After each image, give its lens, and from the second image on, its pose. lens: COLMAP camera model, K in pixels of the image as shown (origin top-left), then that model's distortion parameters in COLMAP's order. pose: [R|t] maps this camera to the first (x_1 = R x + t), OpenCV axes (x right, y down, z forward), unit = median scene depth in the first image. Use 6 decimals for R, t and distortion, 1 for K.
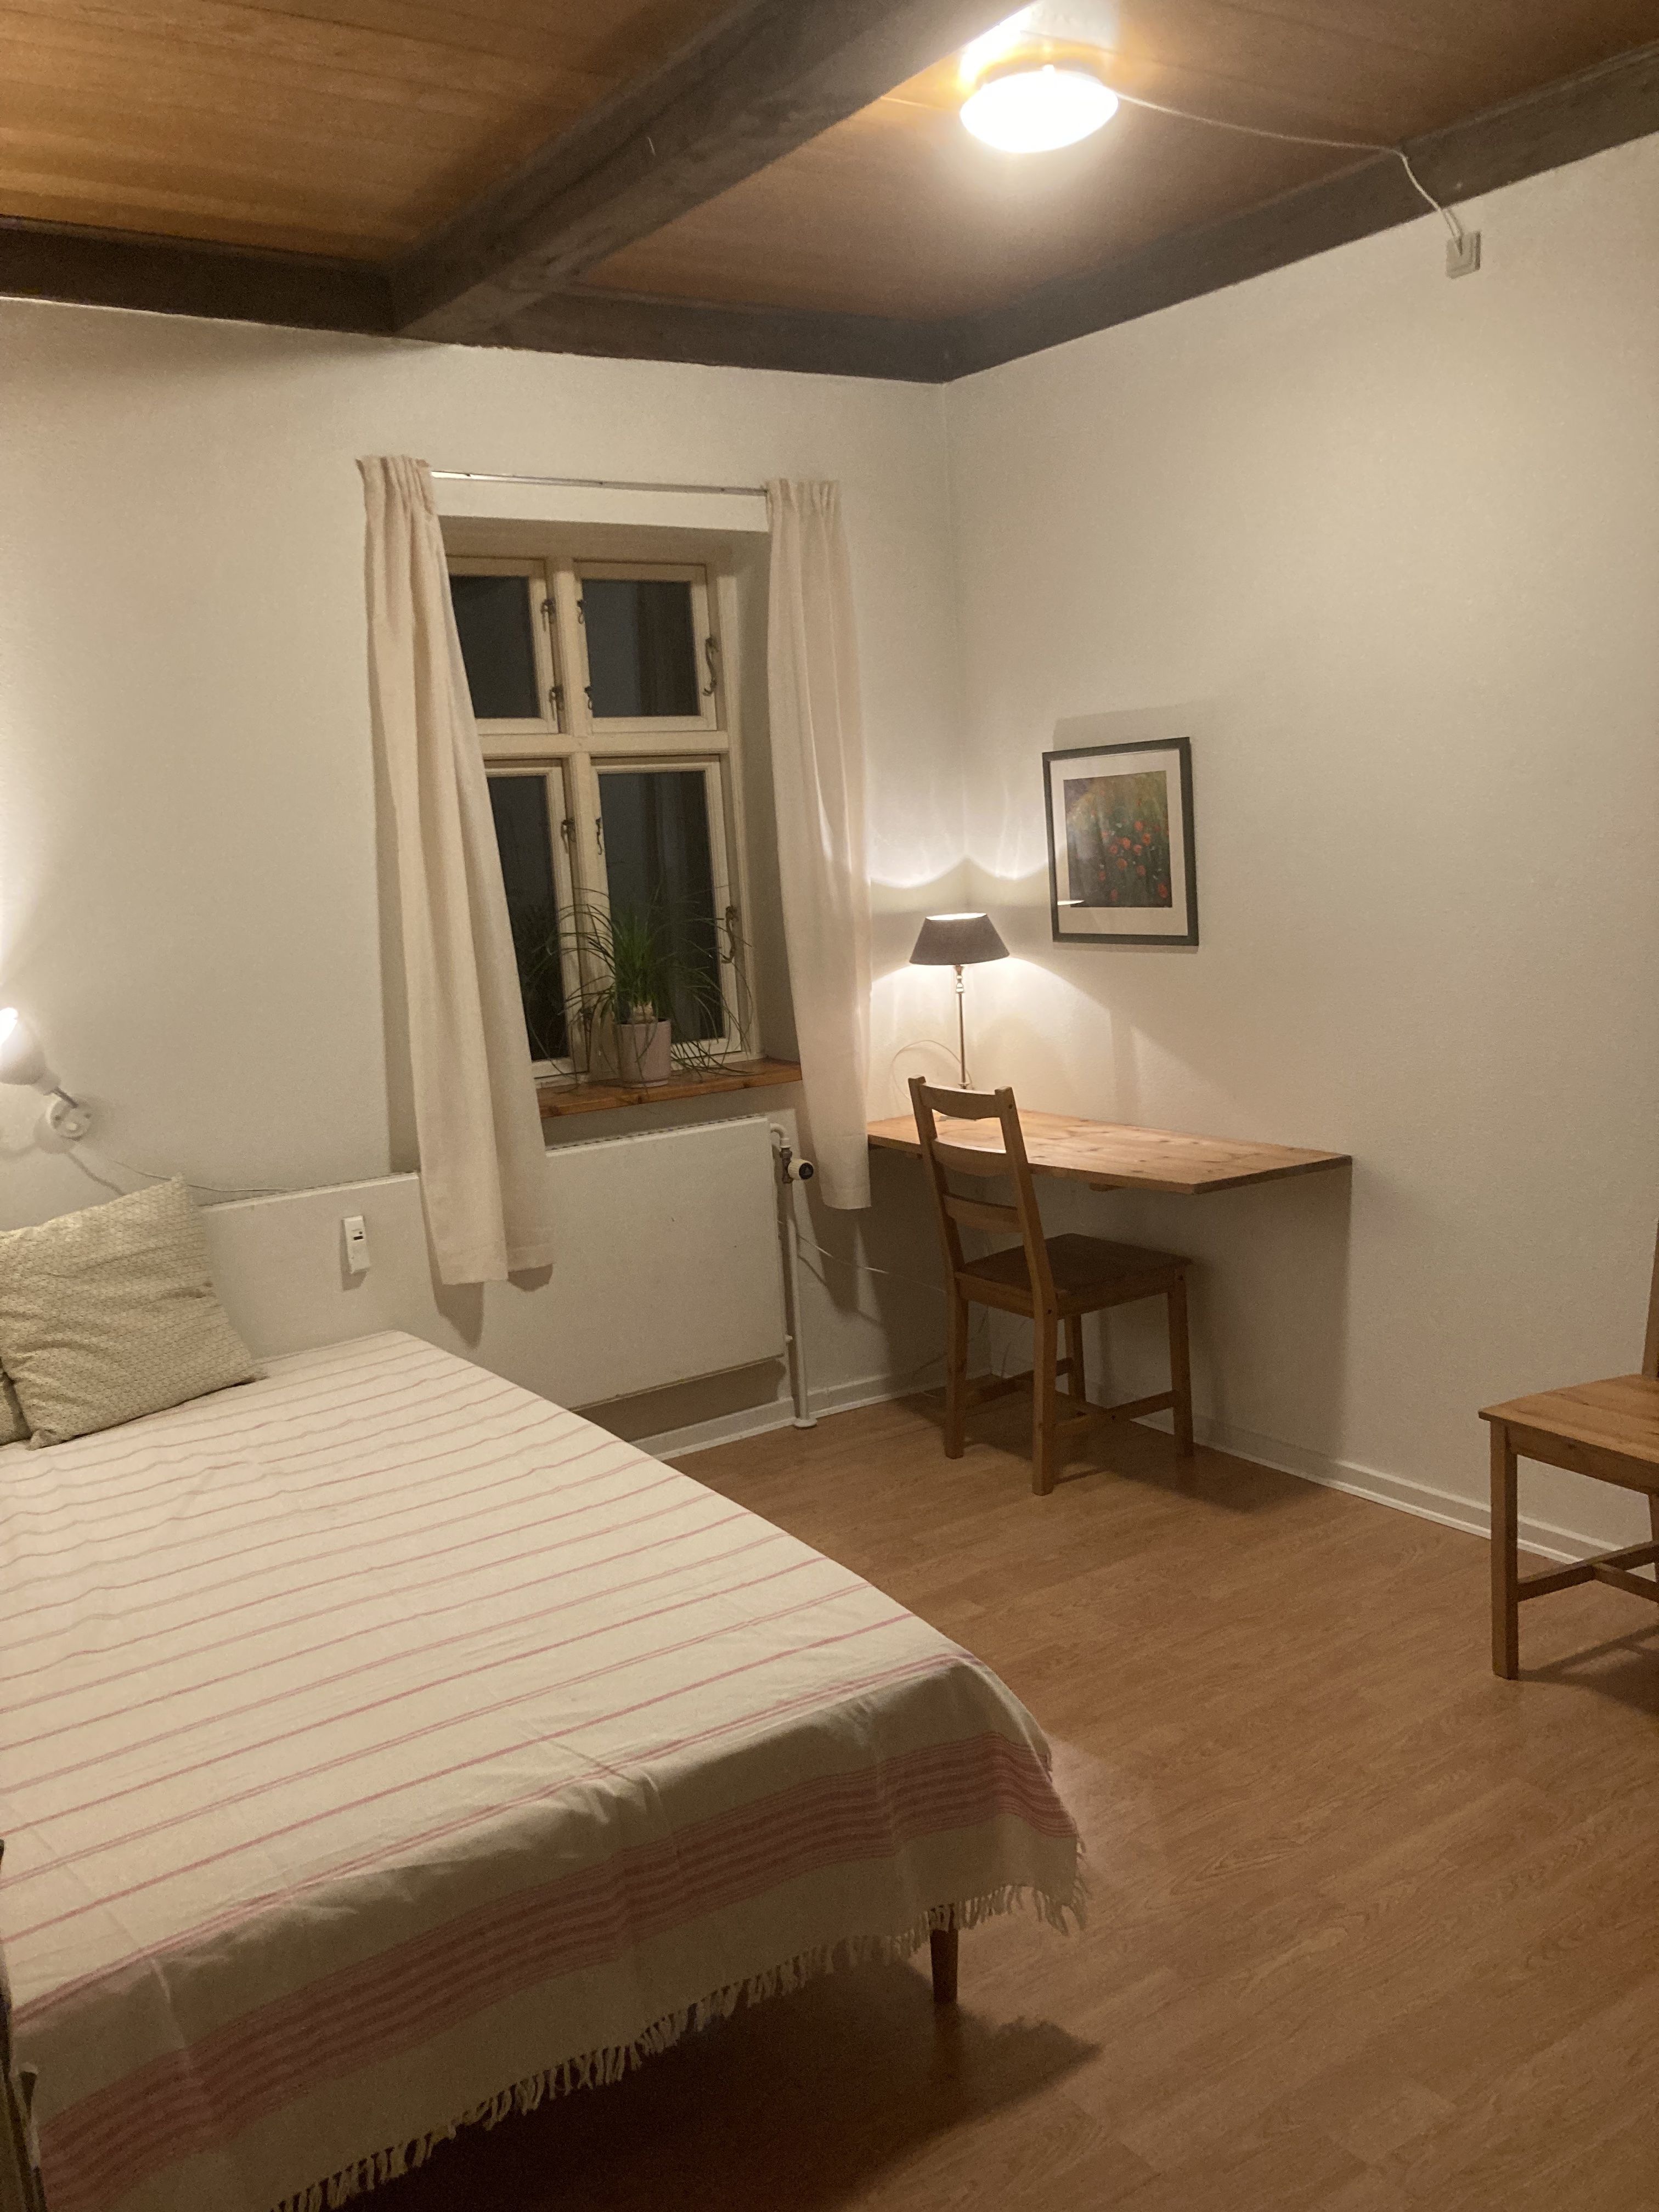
lens RADIAL K [[1850.8, 0, 850.3], [0, 1850.8, 1098.3], [0, 0, 1]] dist [0.031428, -0.018851]
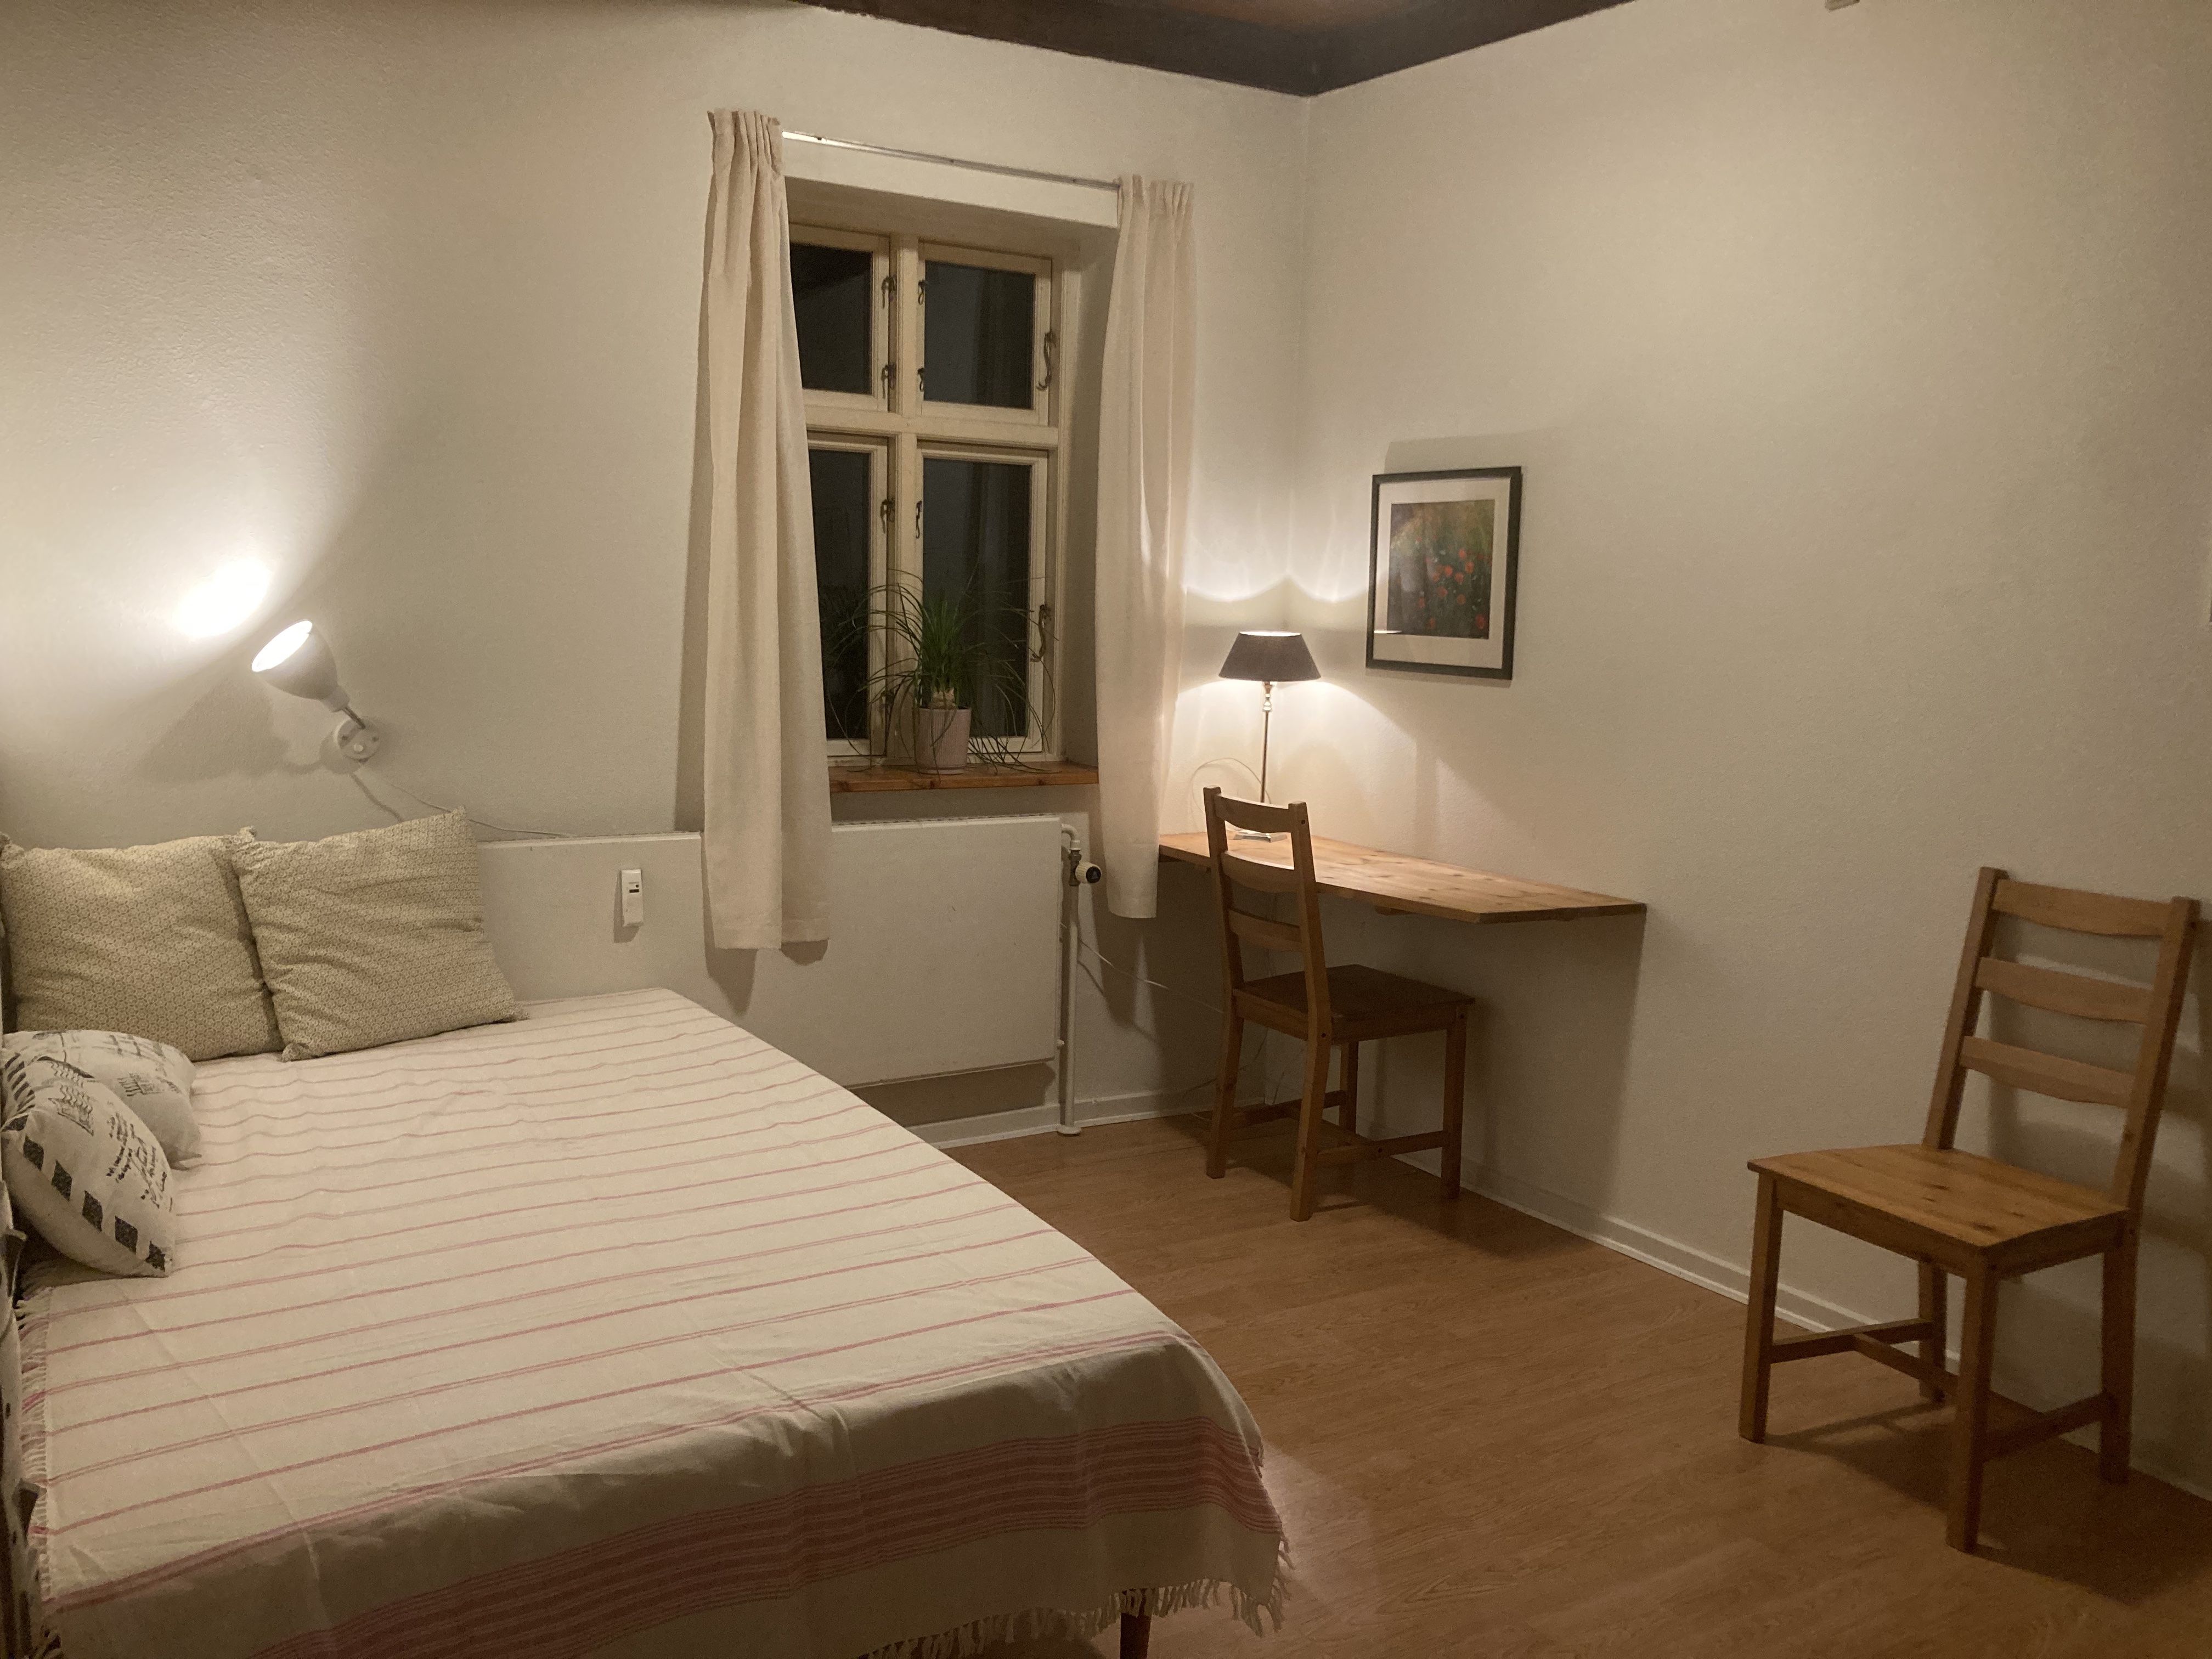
lens RADIAL K [[1850.8, 0, 1118.1], [0, 1850.8, 834.0], [0, 0, 1]] dist [0.031428, -0.018851]
pose [[0.995092, 0.094472, -0.029443, 0.017841], [-0.094801, 0.995446, -0.009962, 0.029239], [0.028367, 0.012705, 0.999517, 0.015386]]
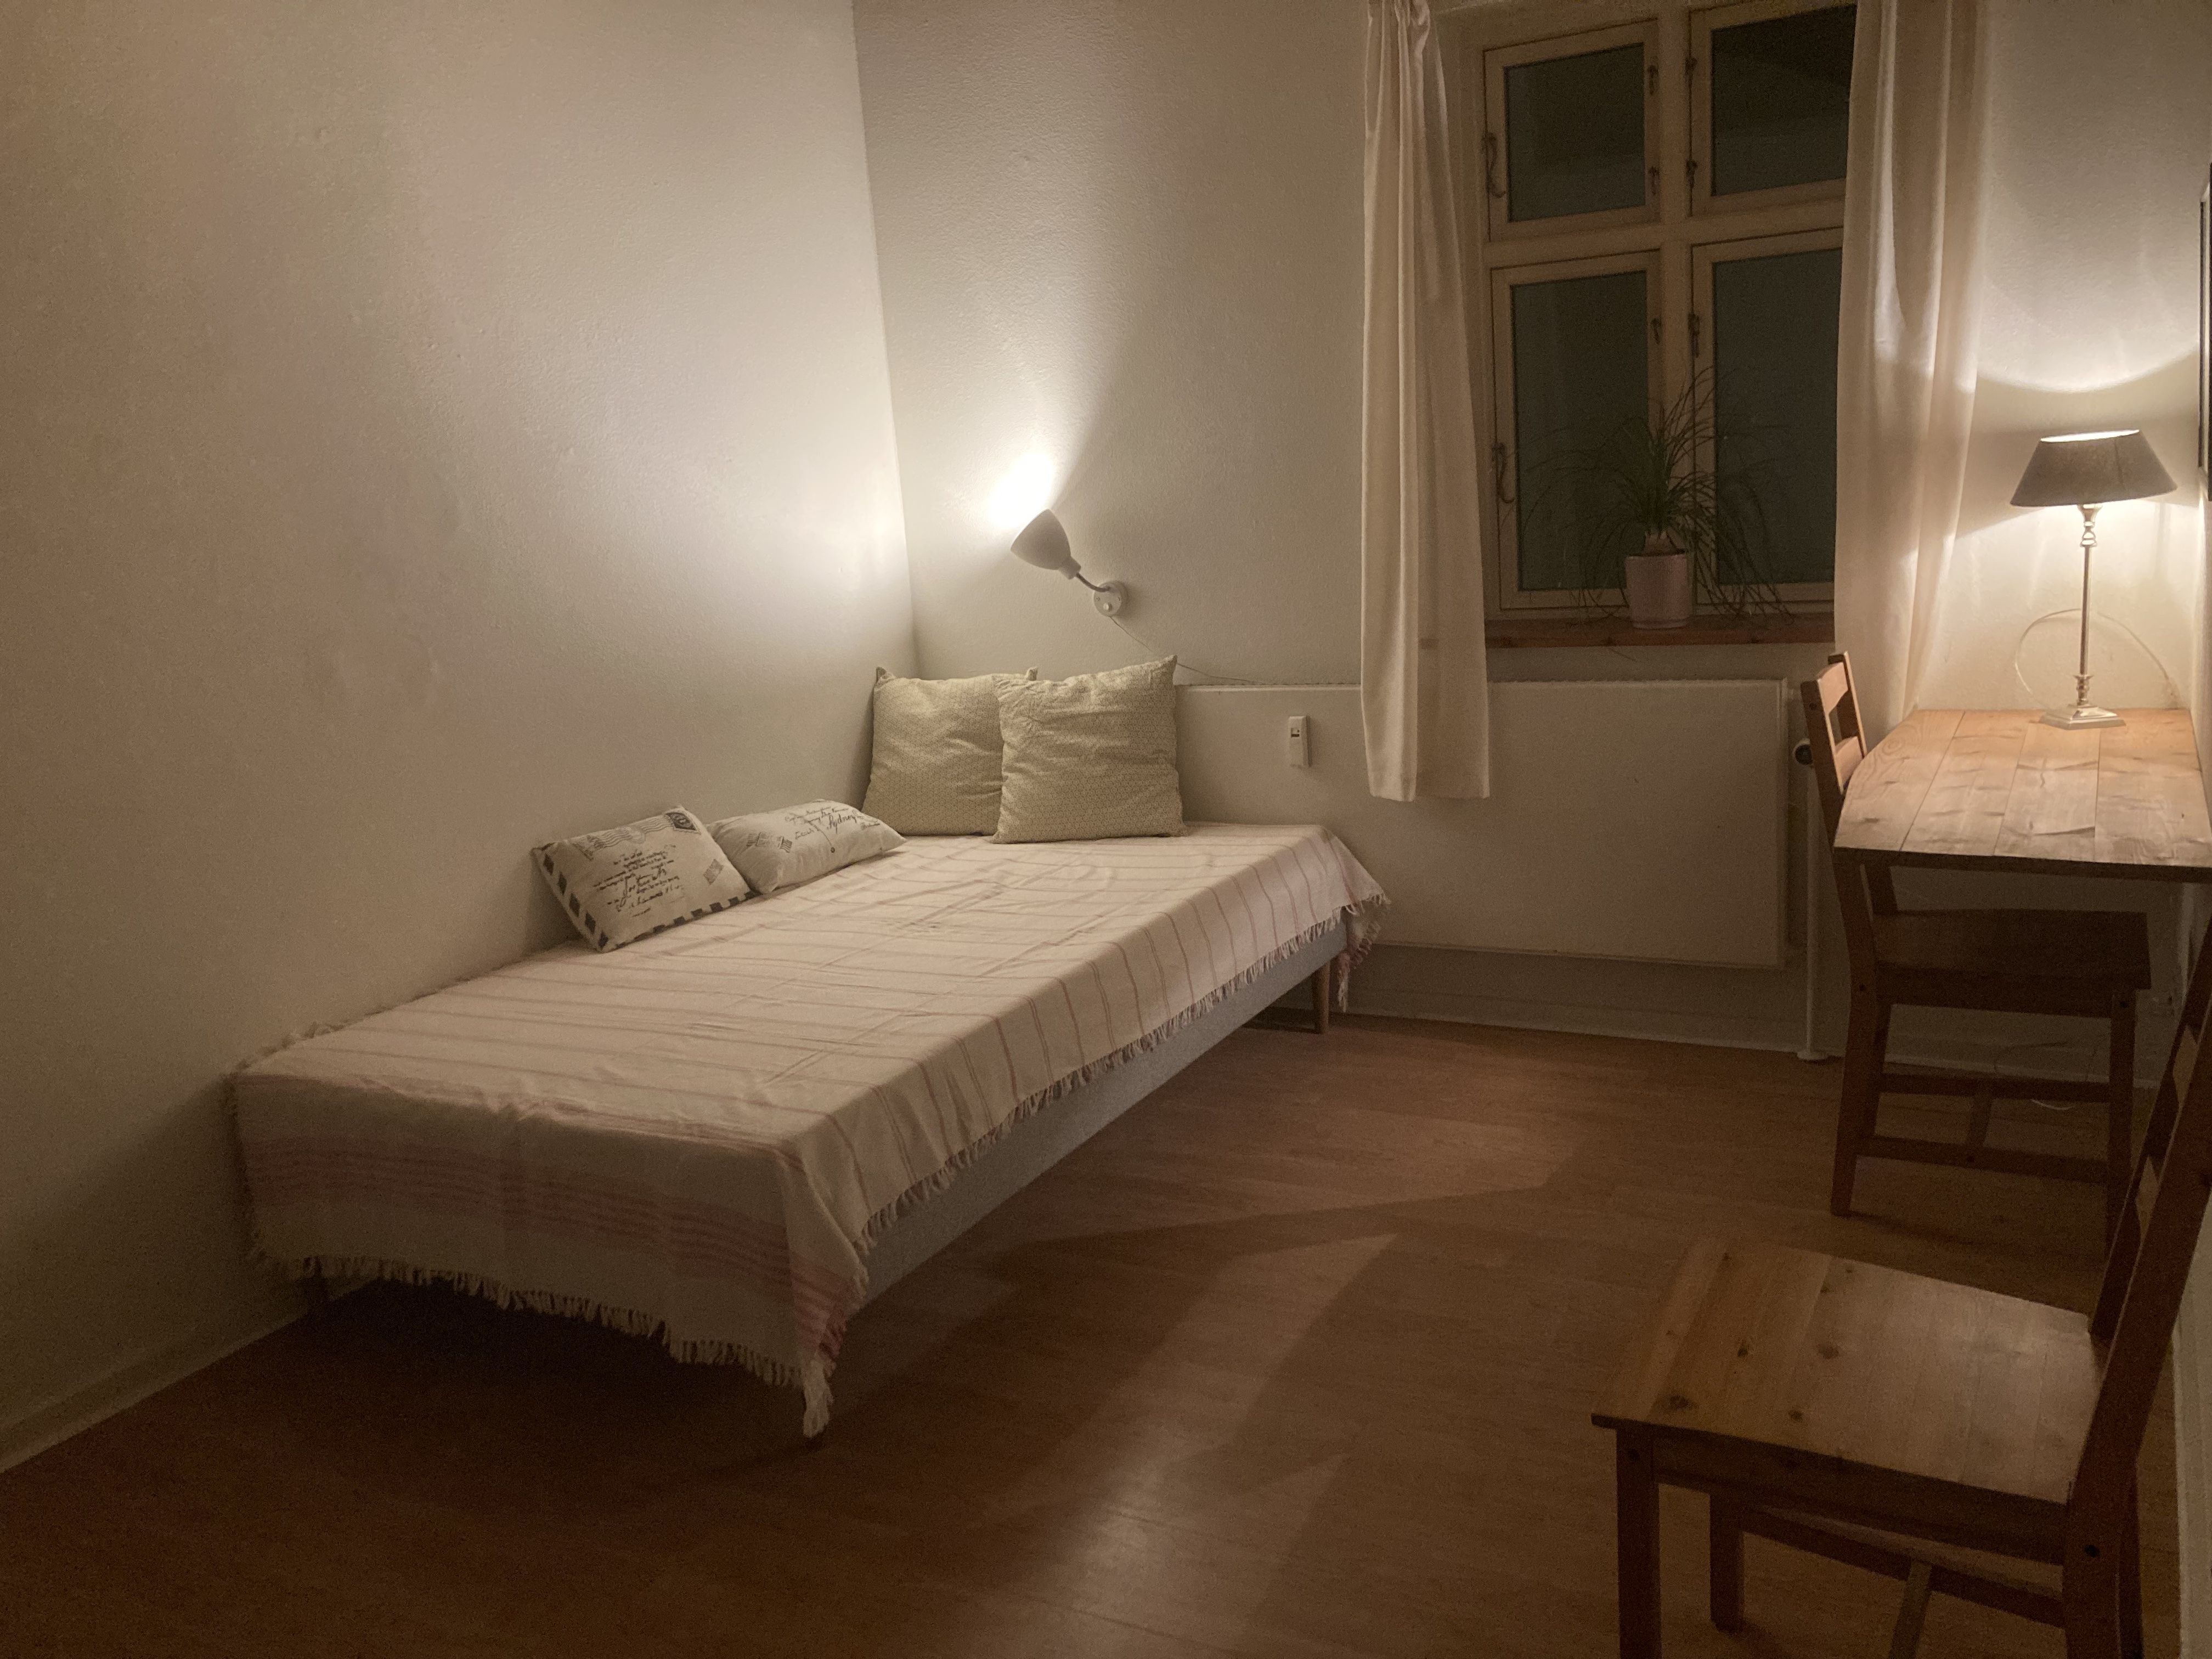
lens RADIAL K [[1850.8, 0, 1118.1], [0, 1850.8, 834.0], [0, 0, 1]] dist [0.031428, -0.018851]
pose [[0.445221, 0.207575, -0.871029, 0.623080], [-0.077632, 0.978044, 0.193397, -0.067755], [0.892049, -0.018484, 0.451560, 0.398734]]
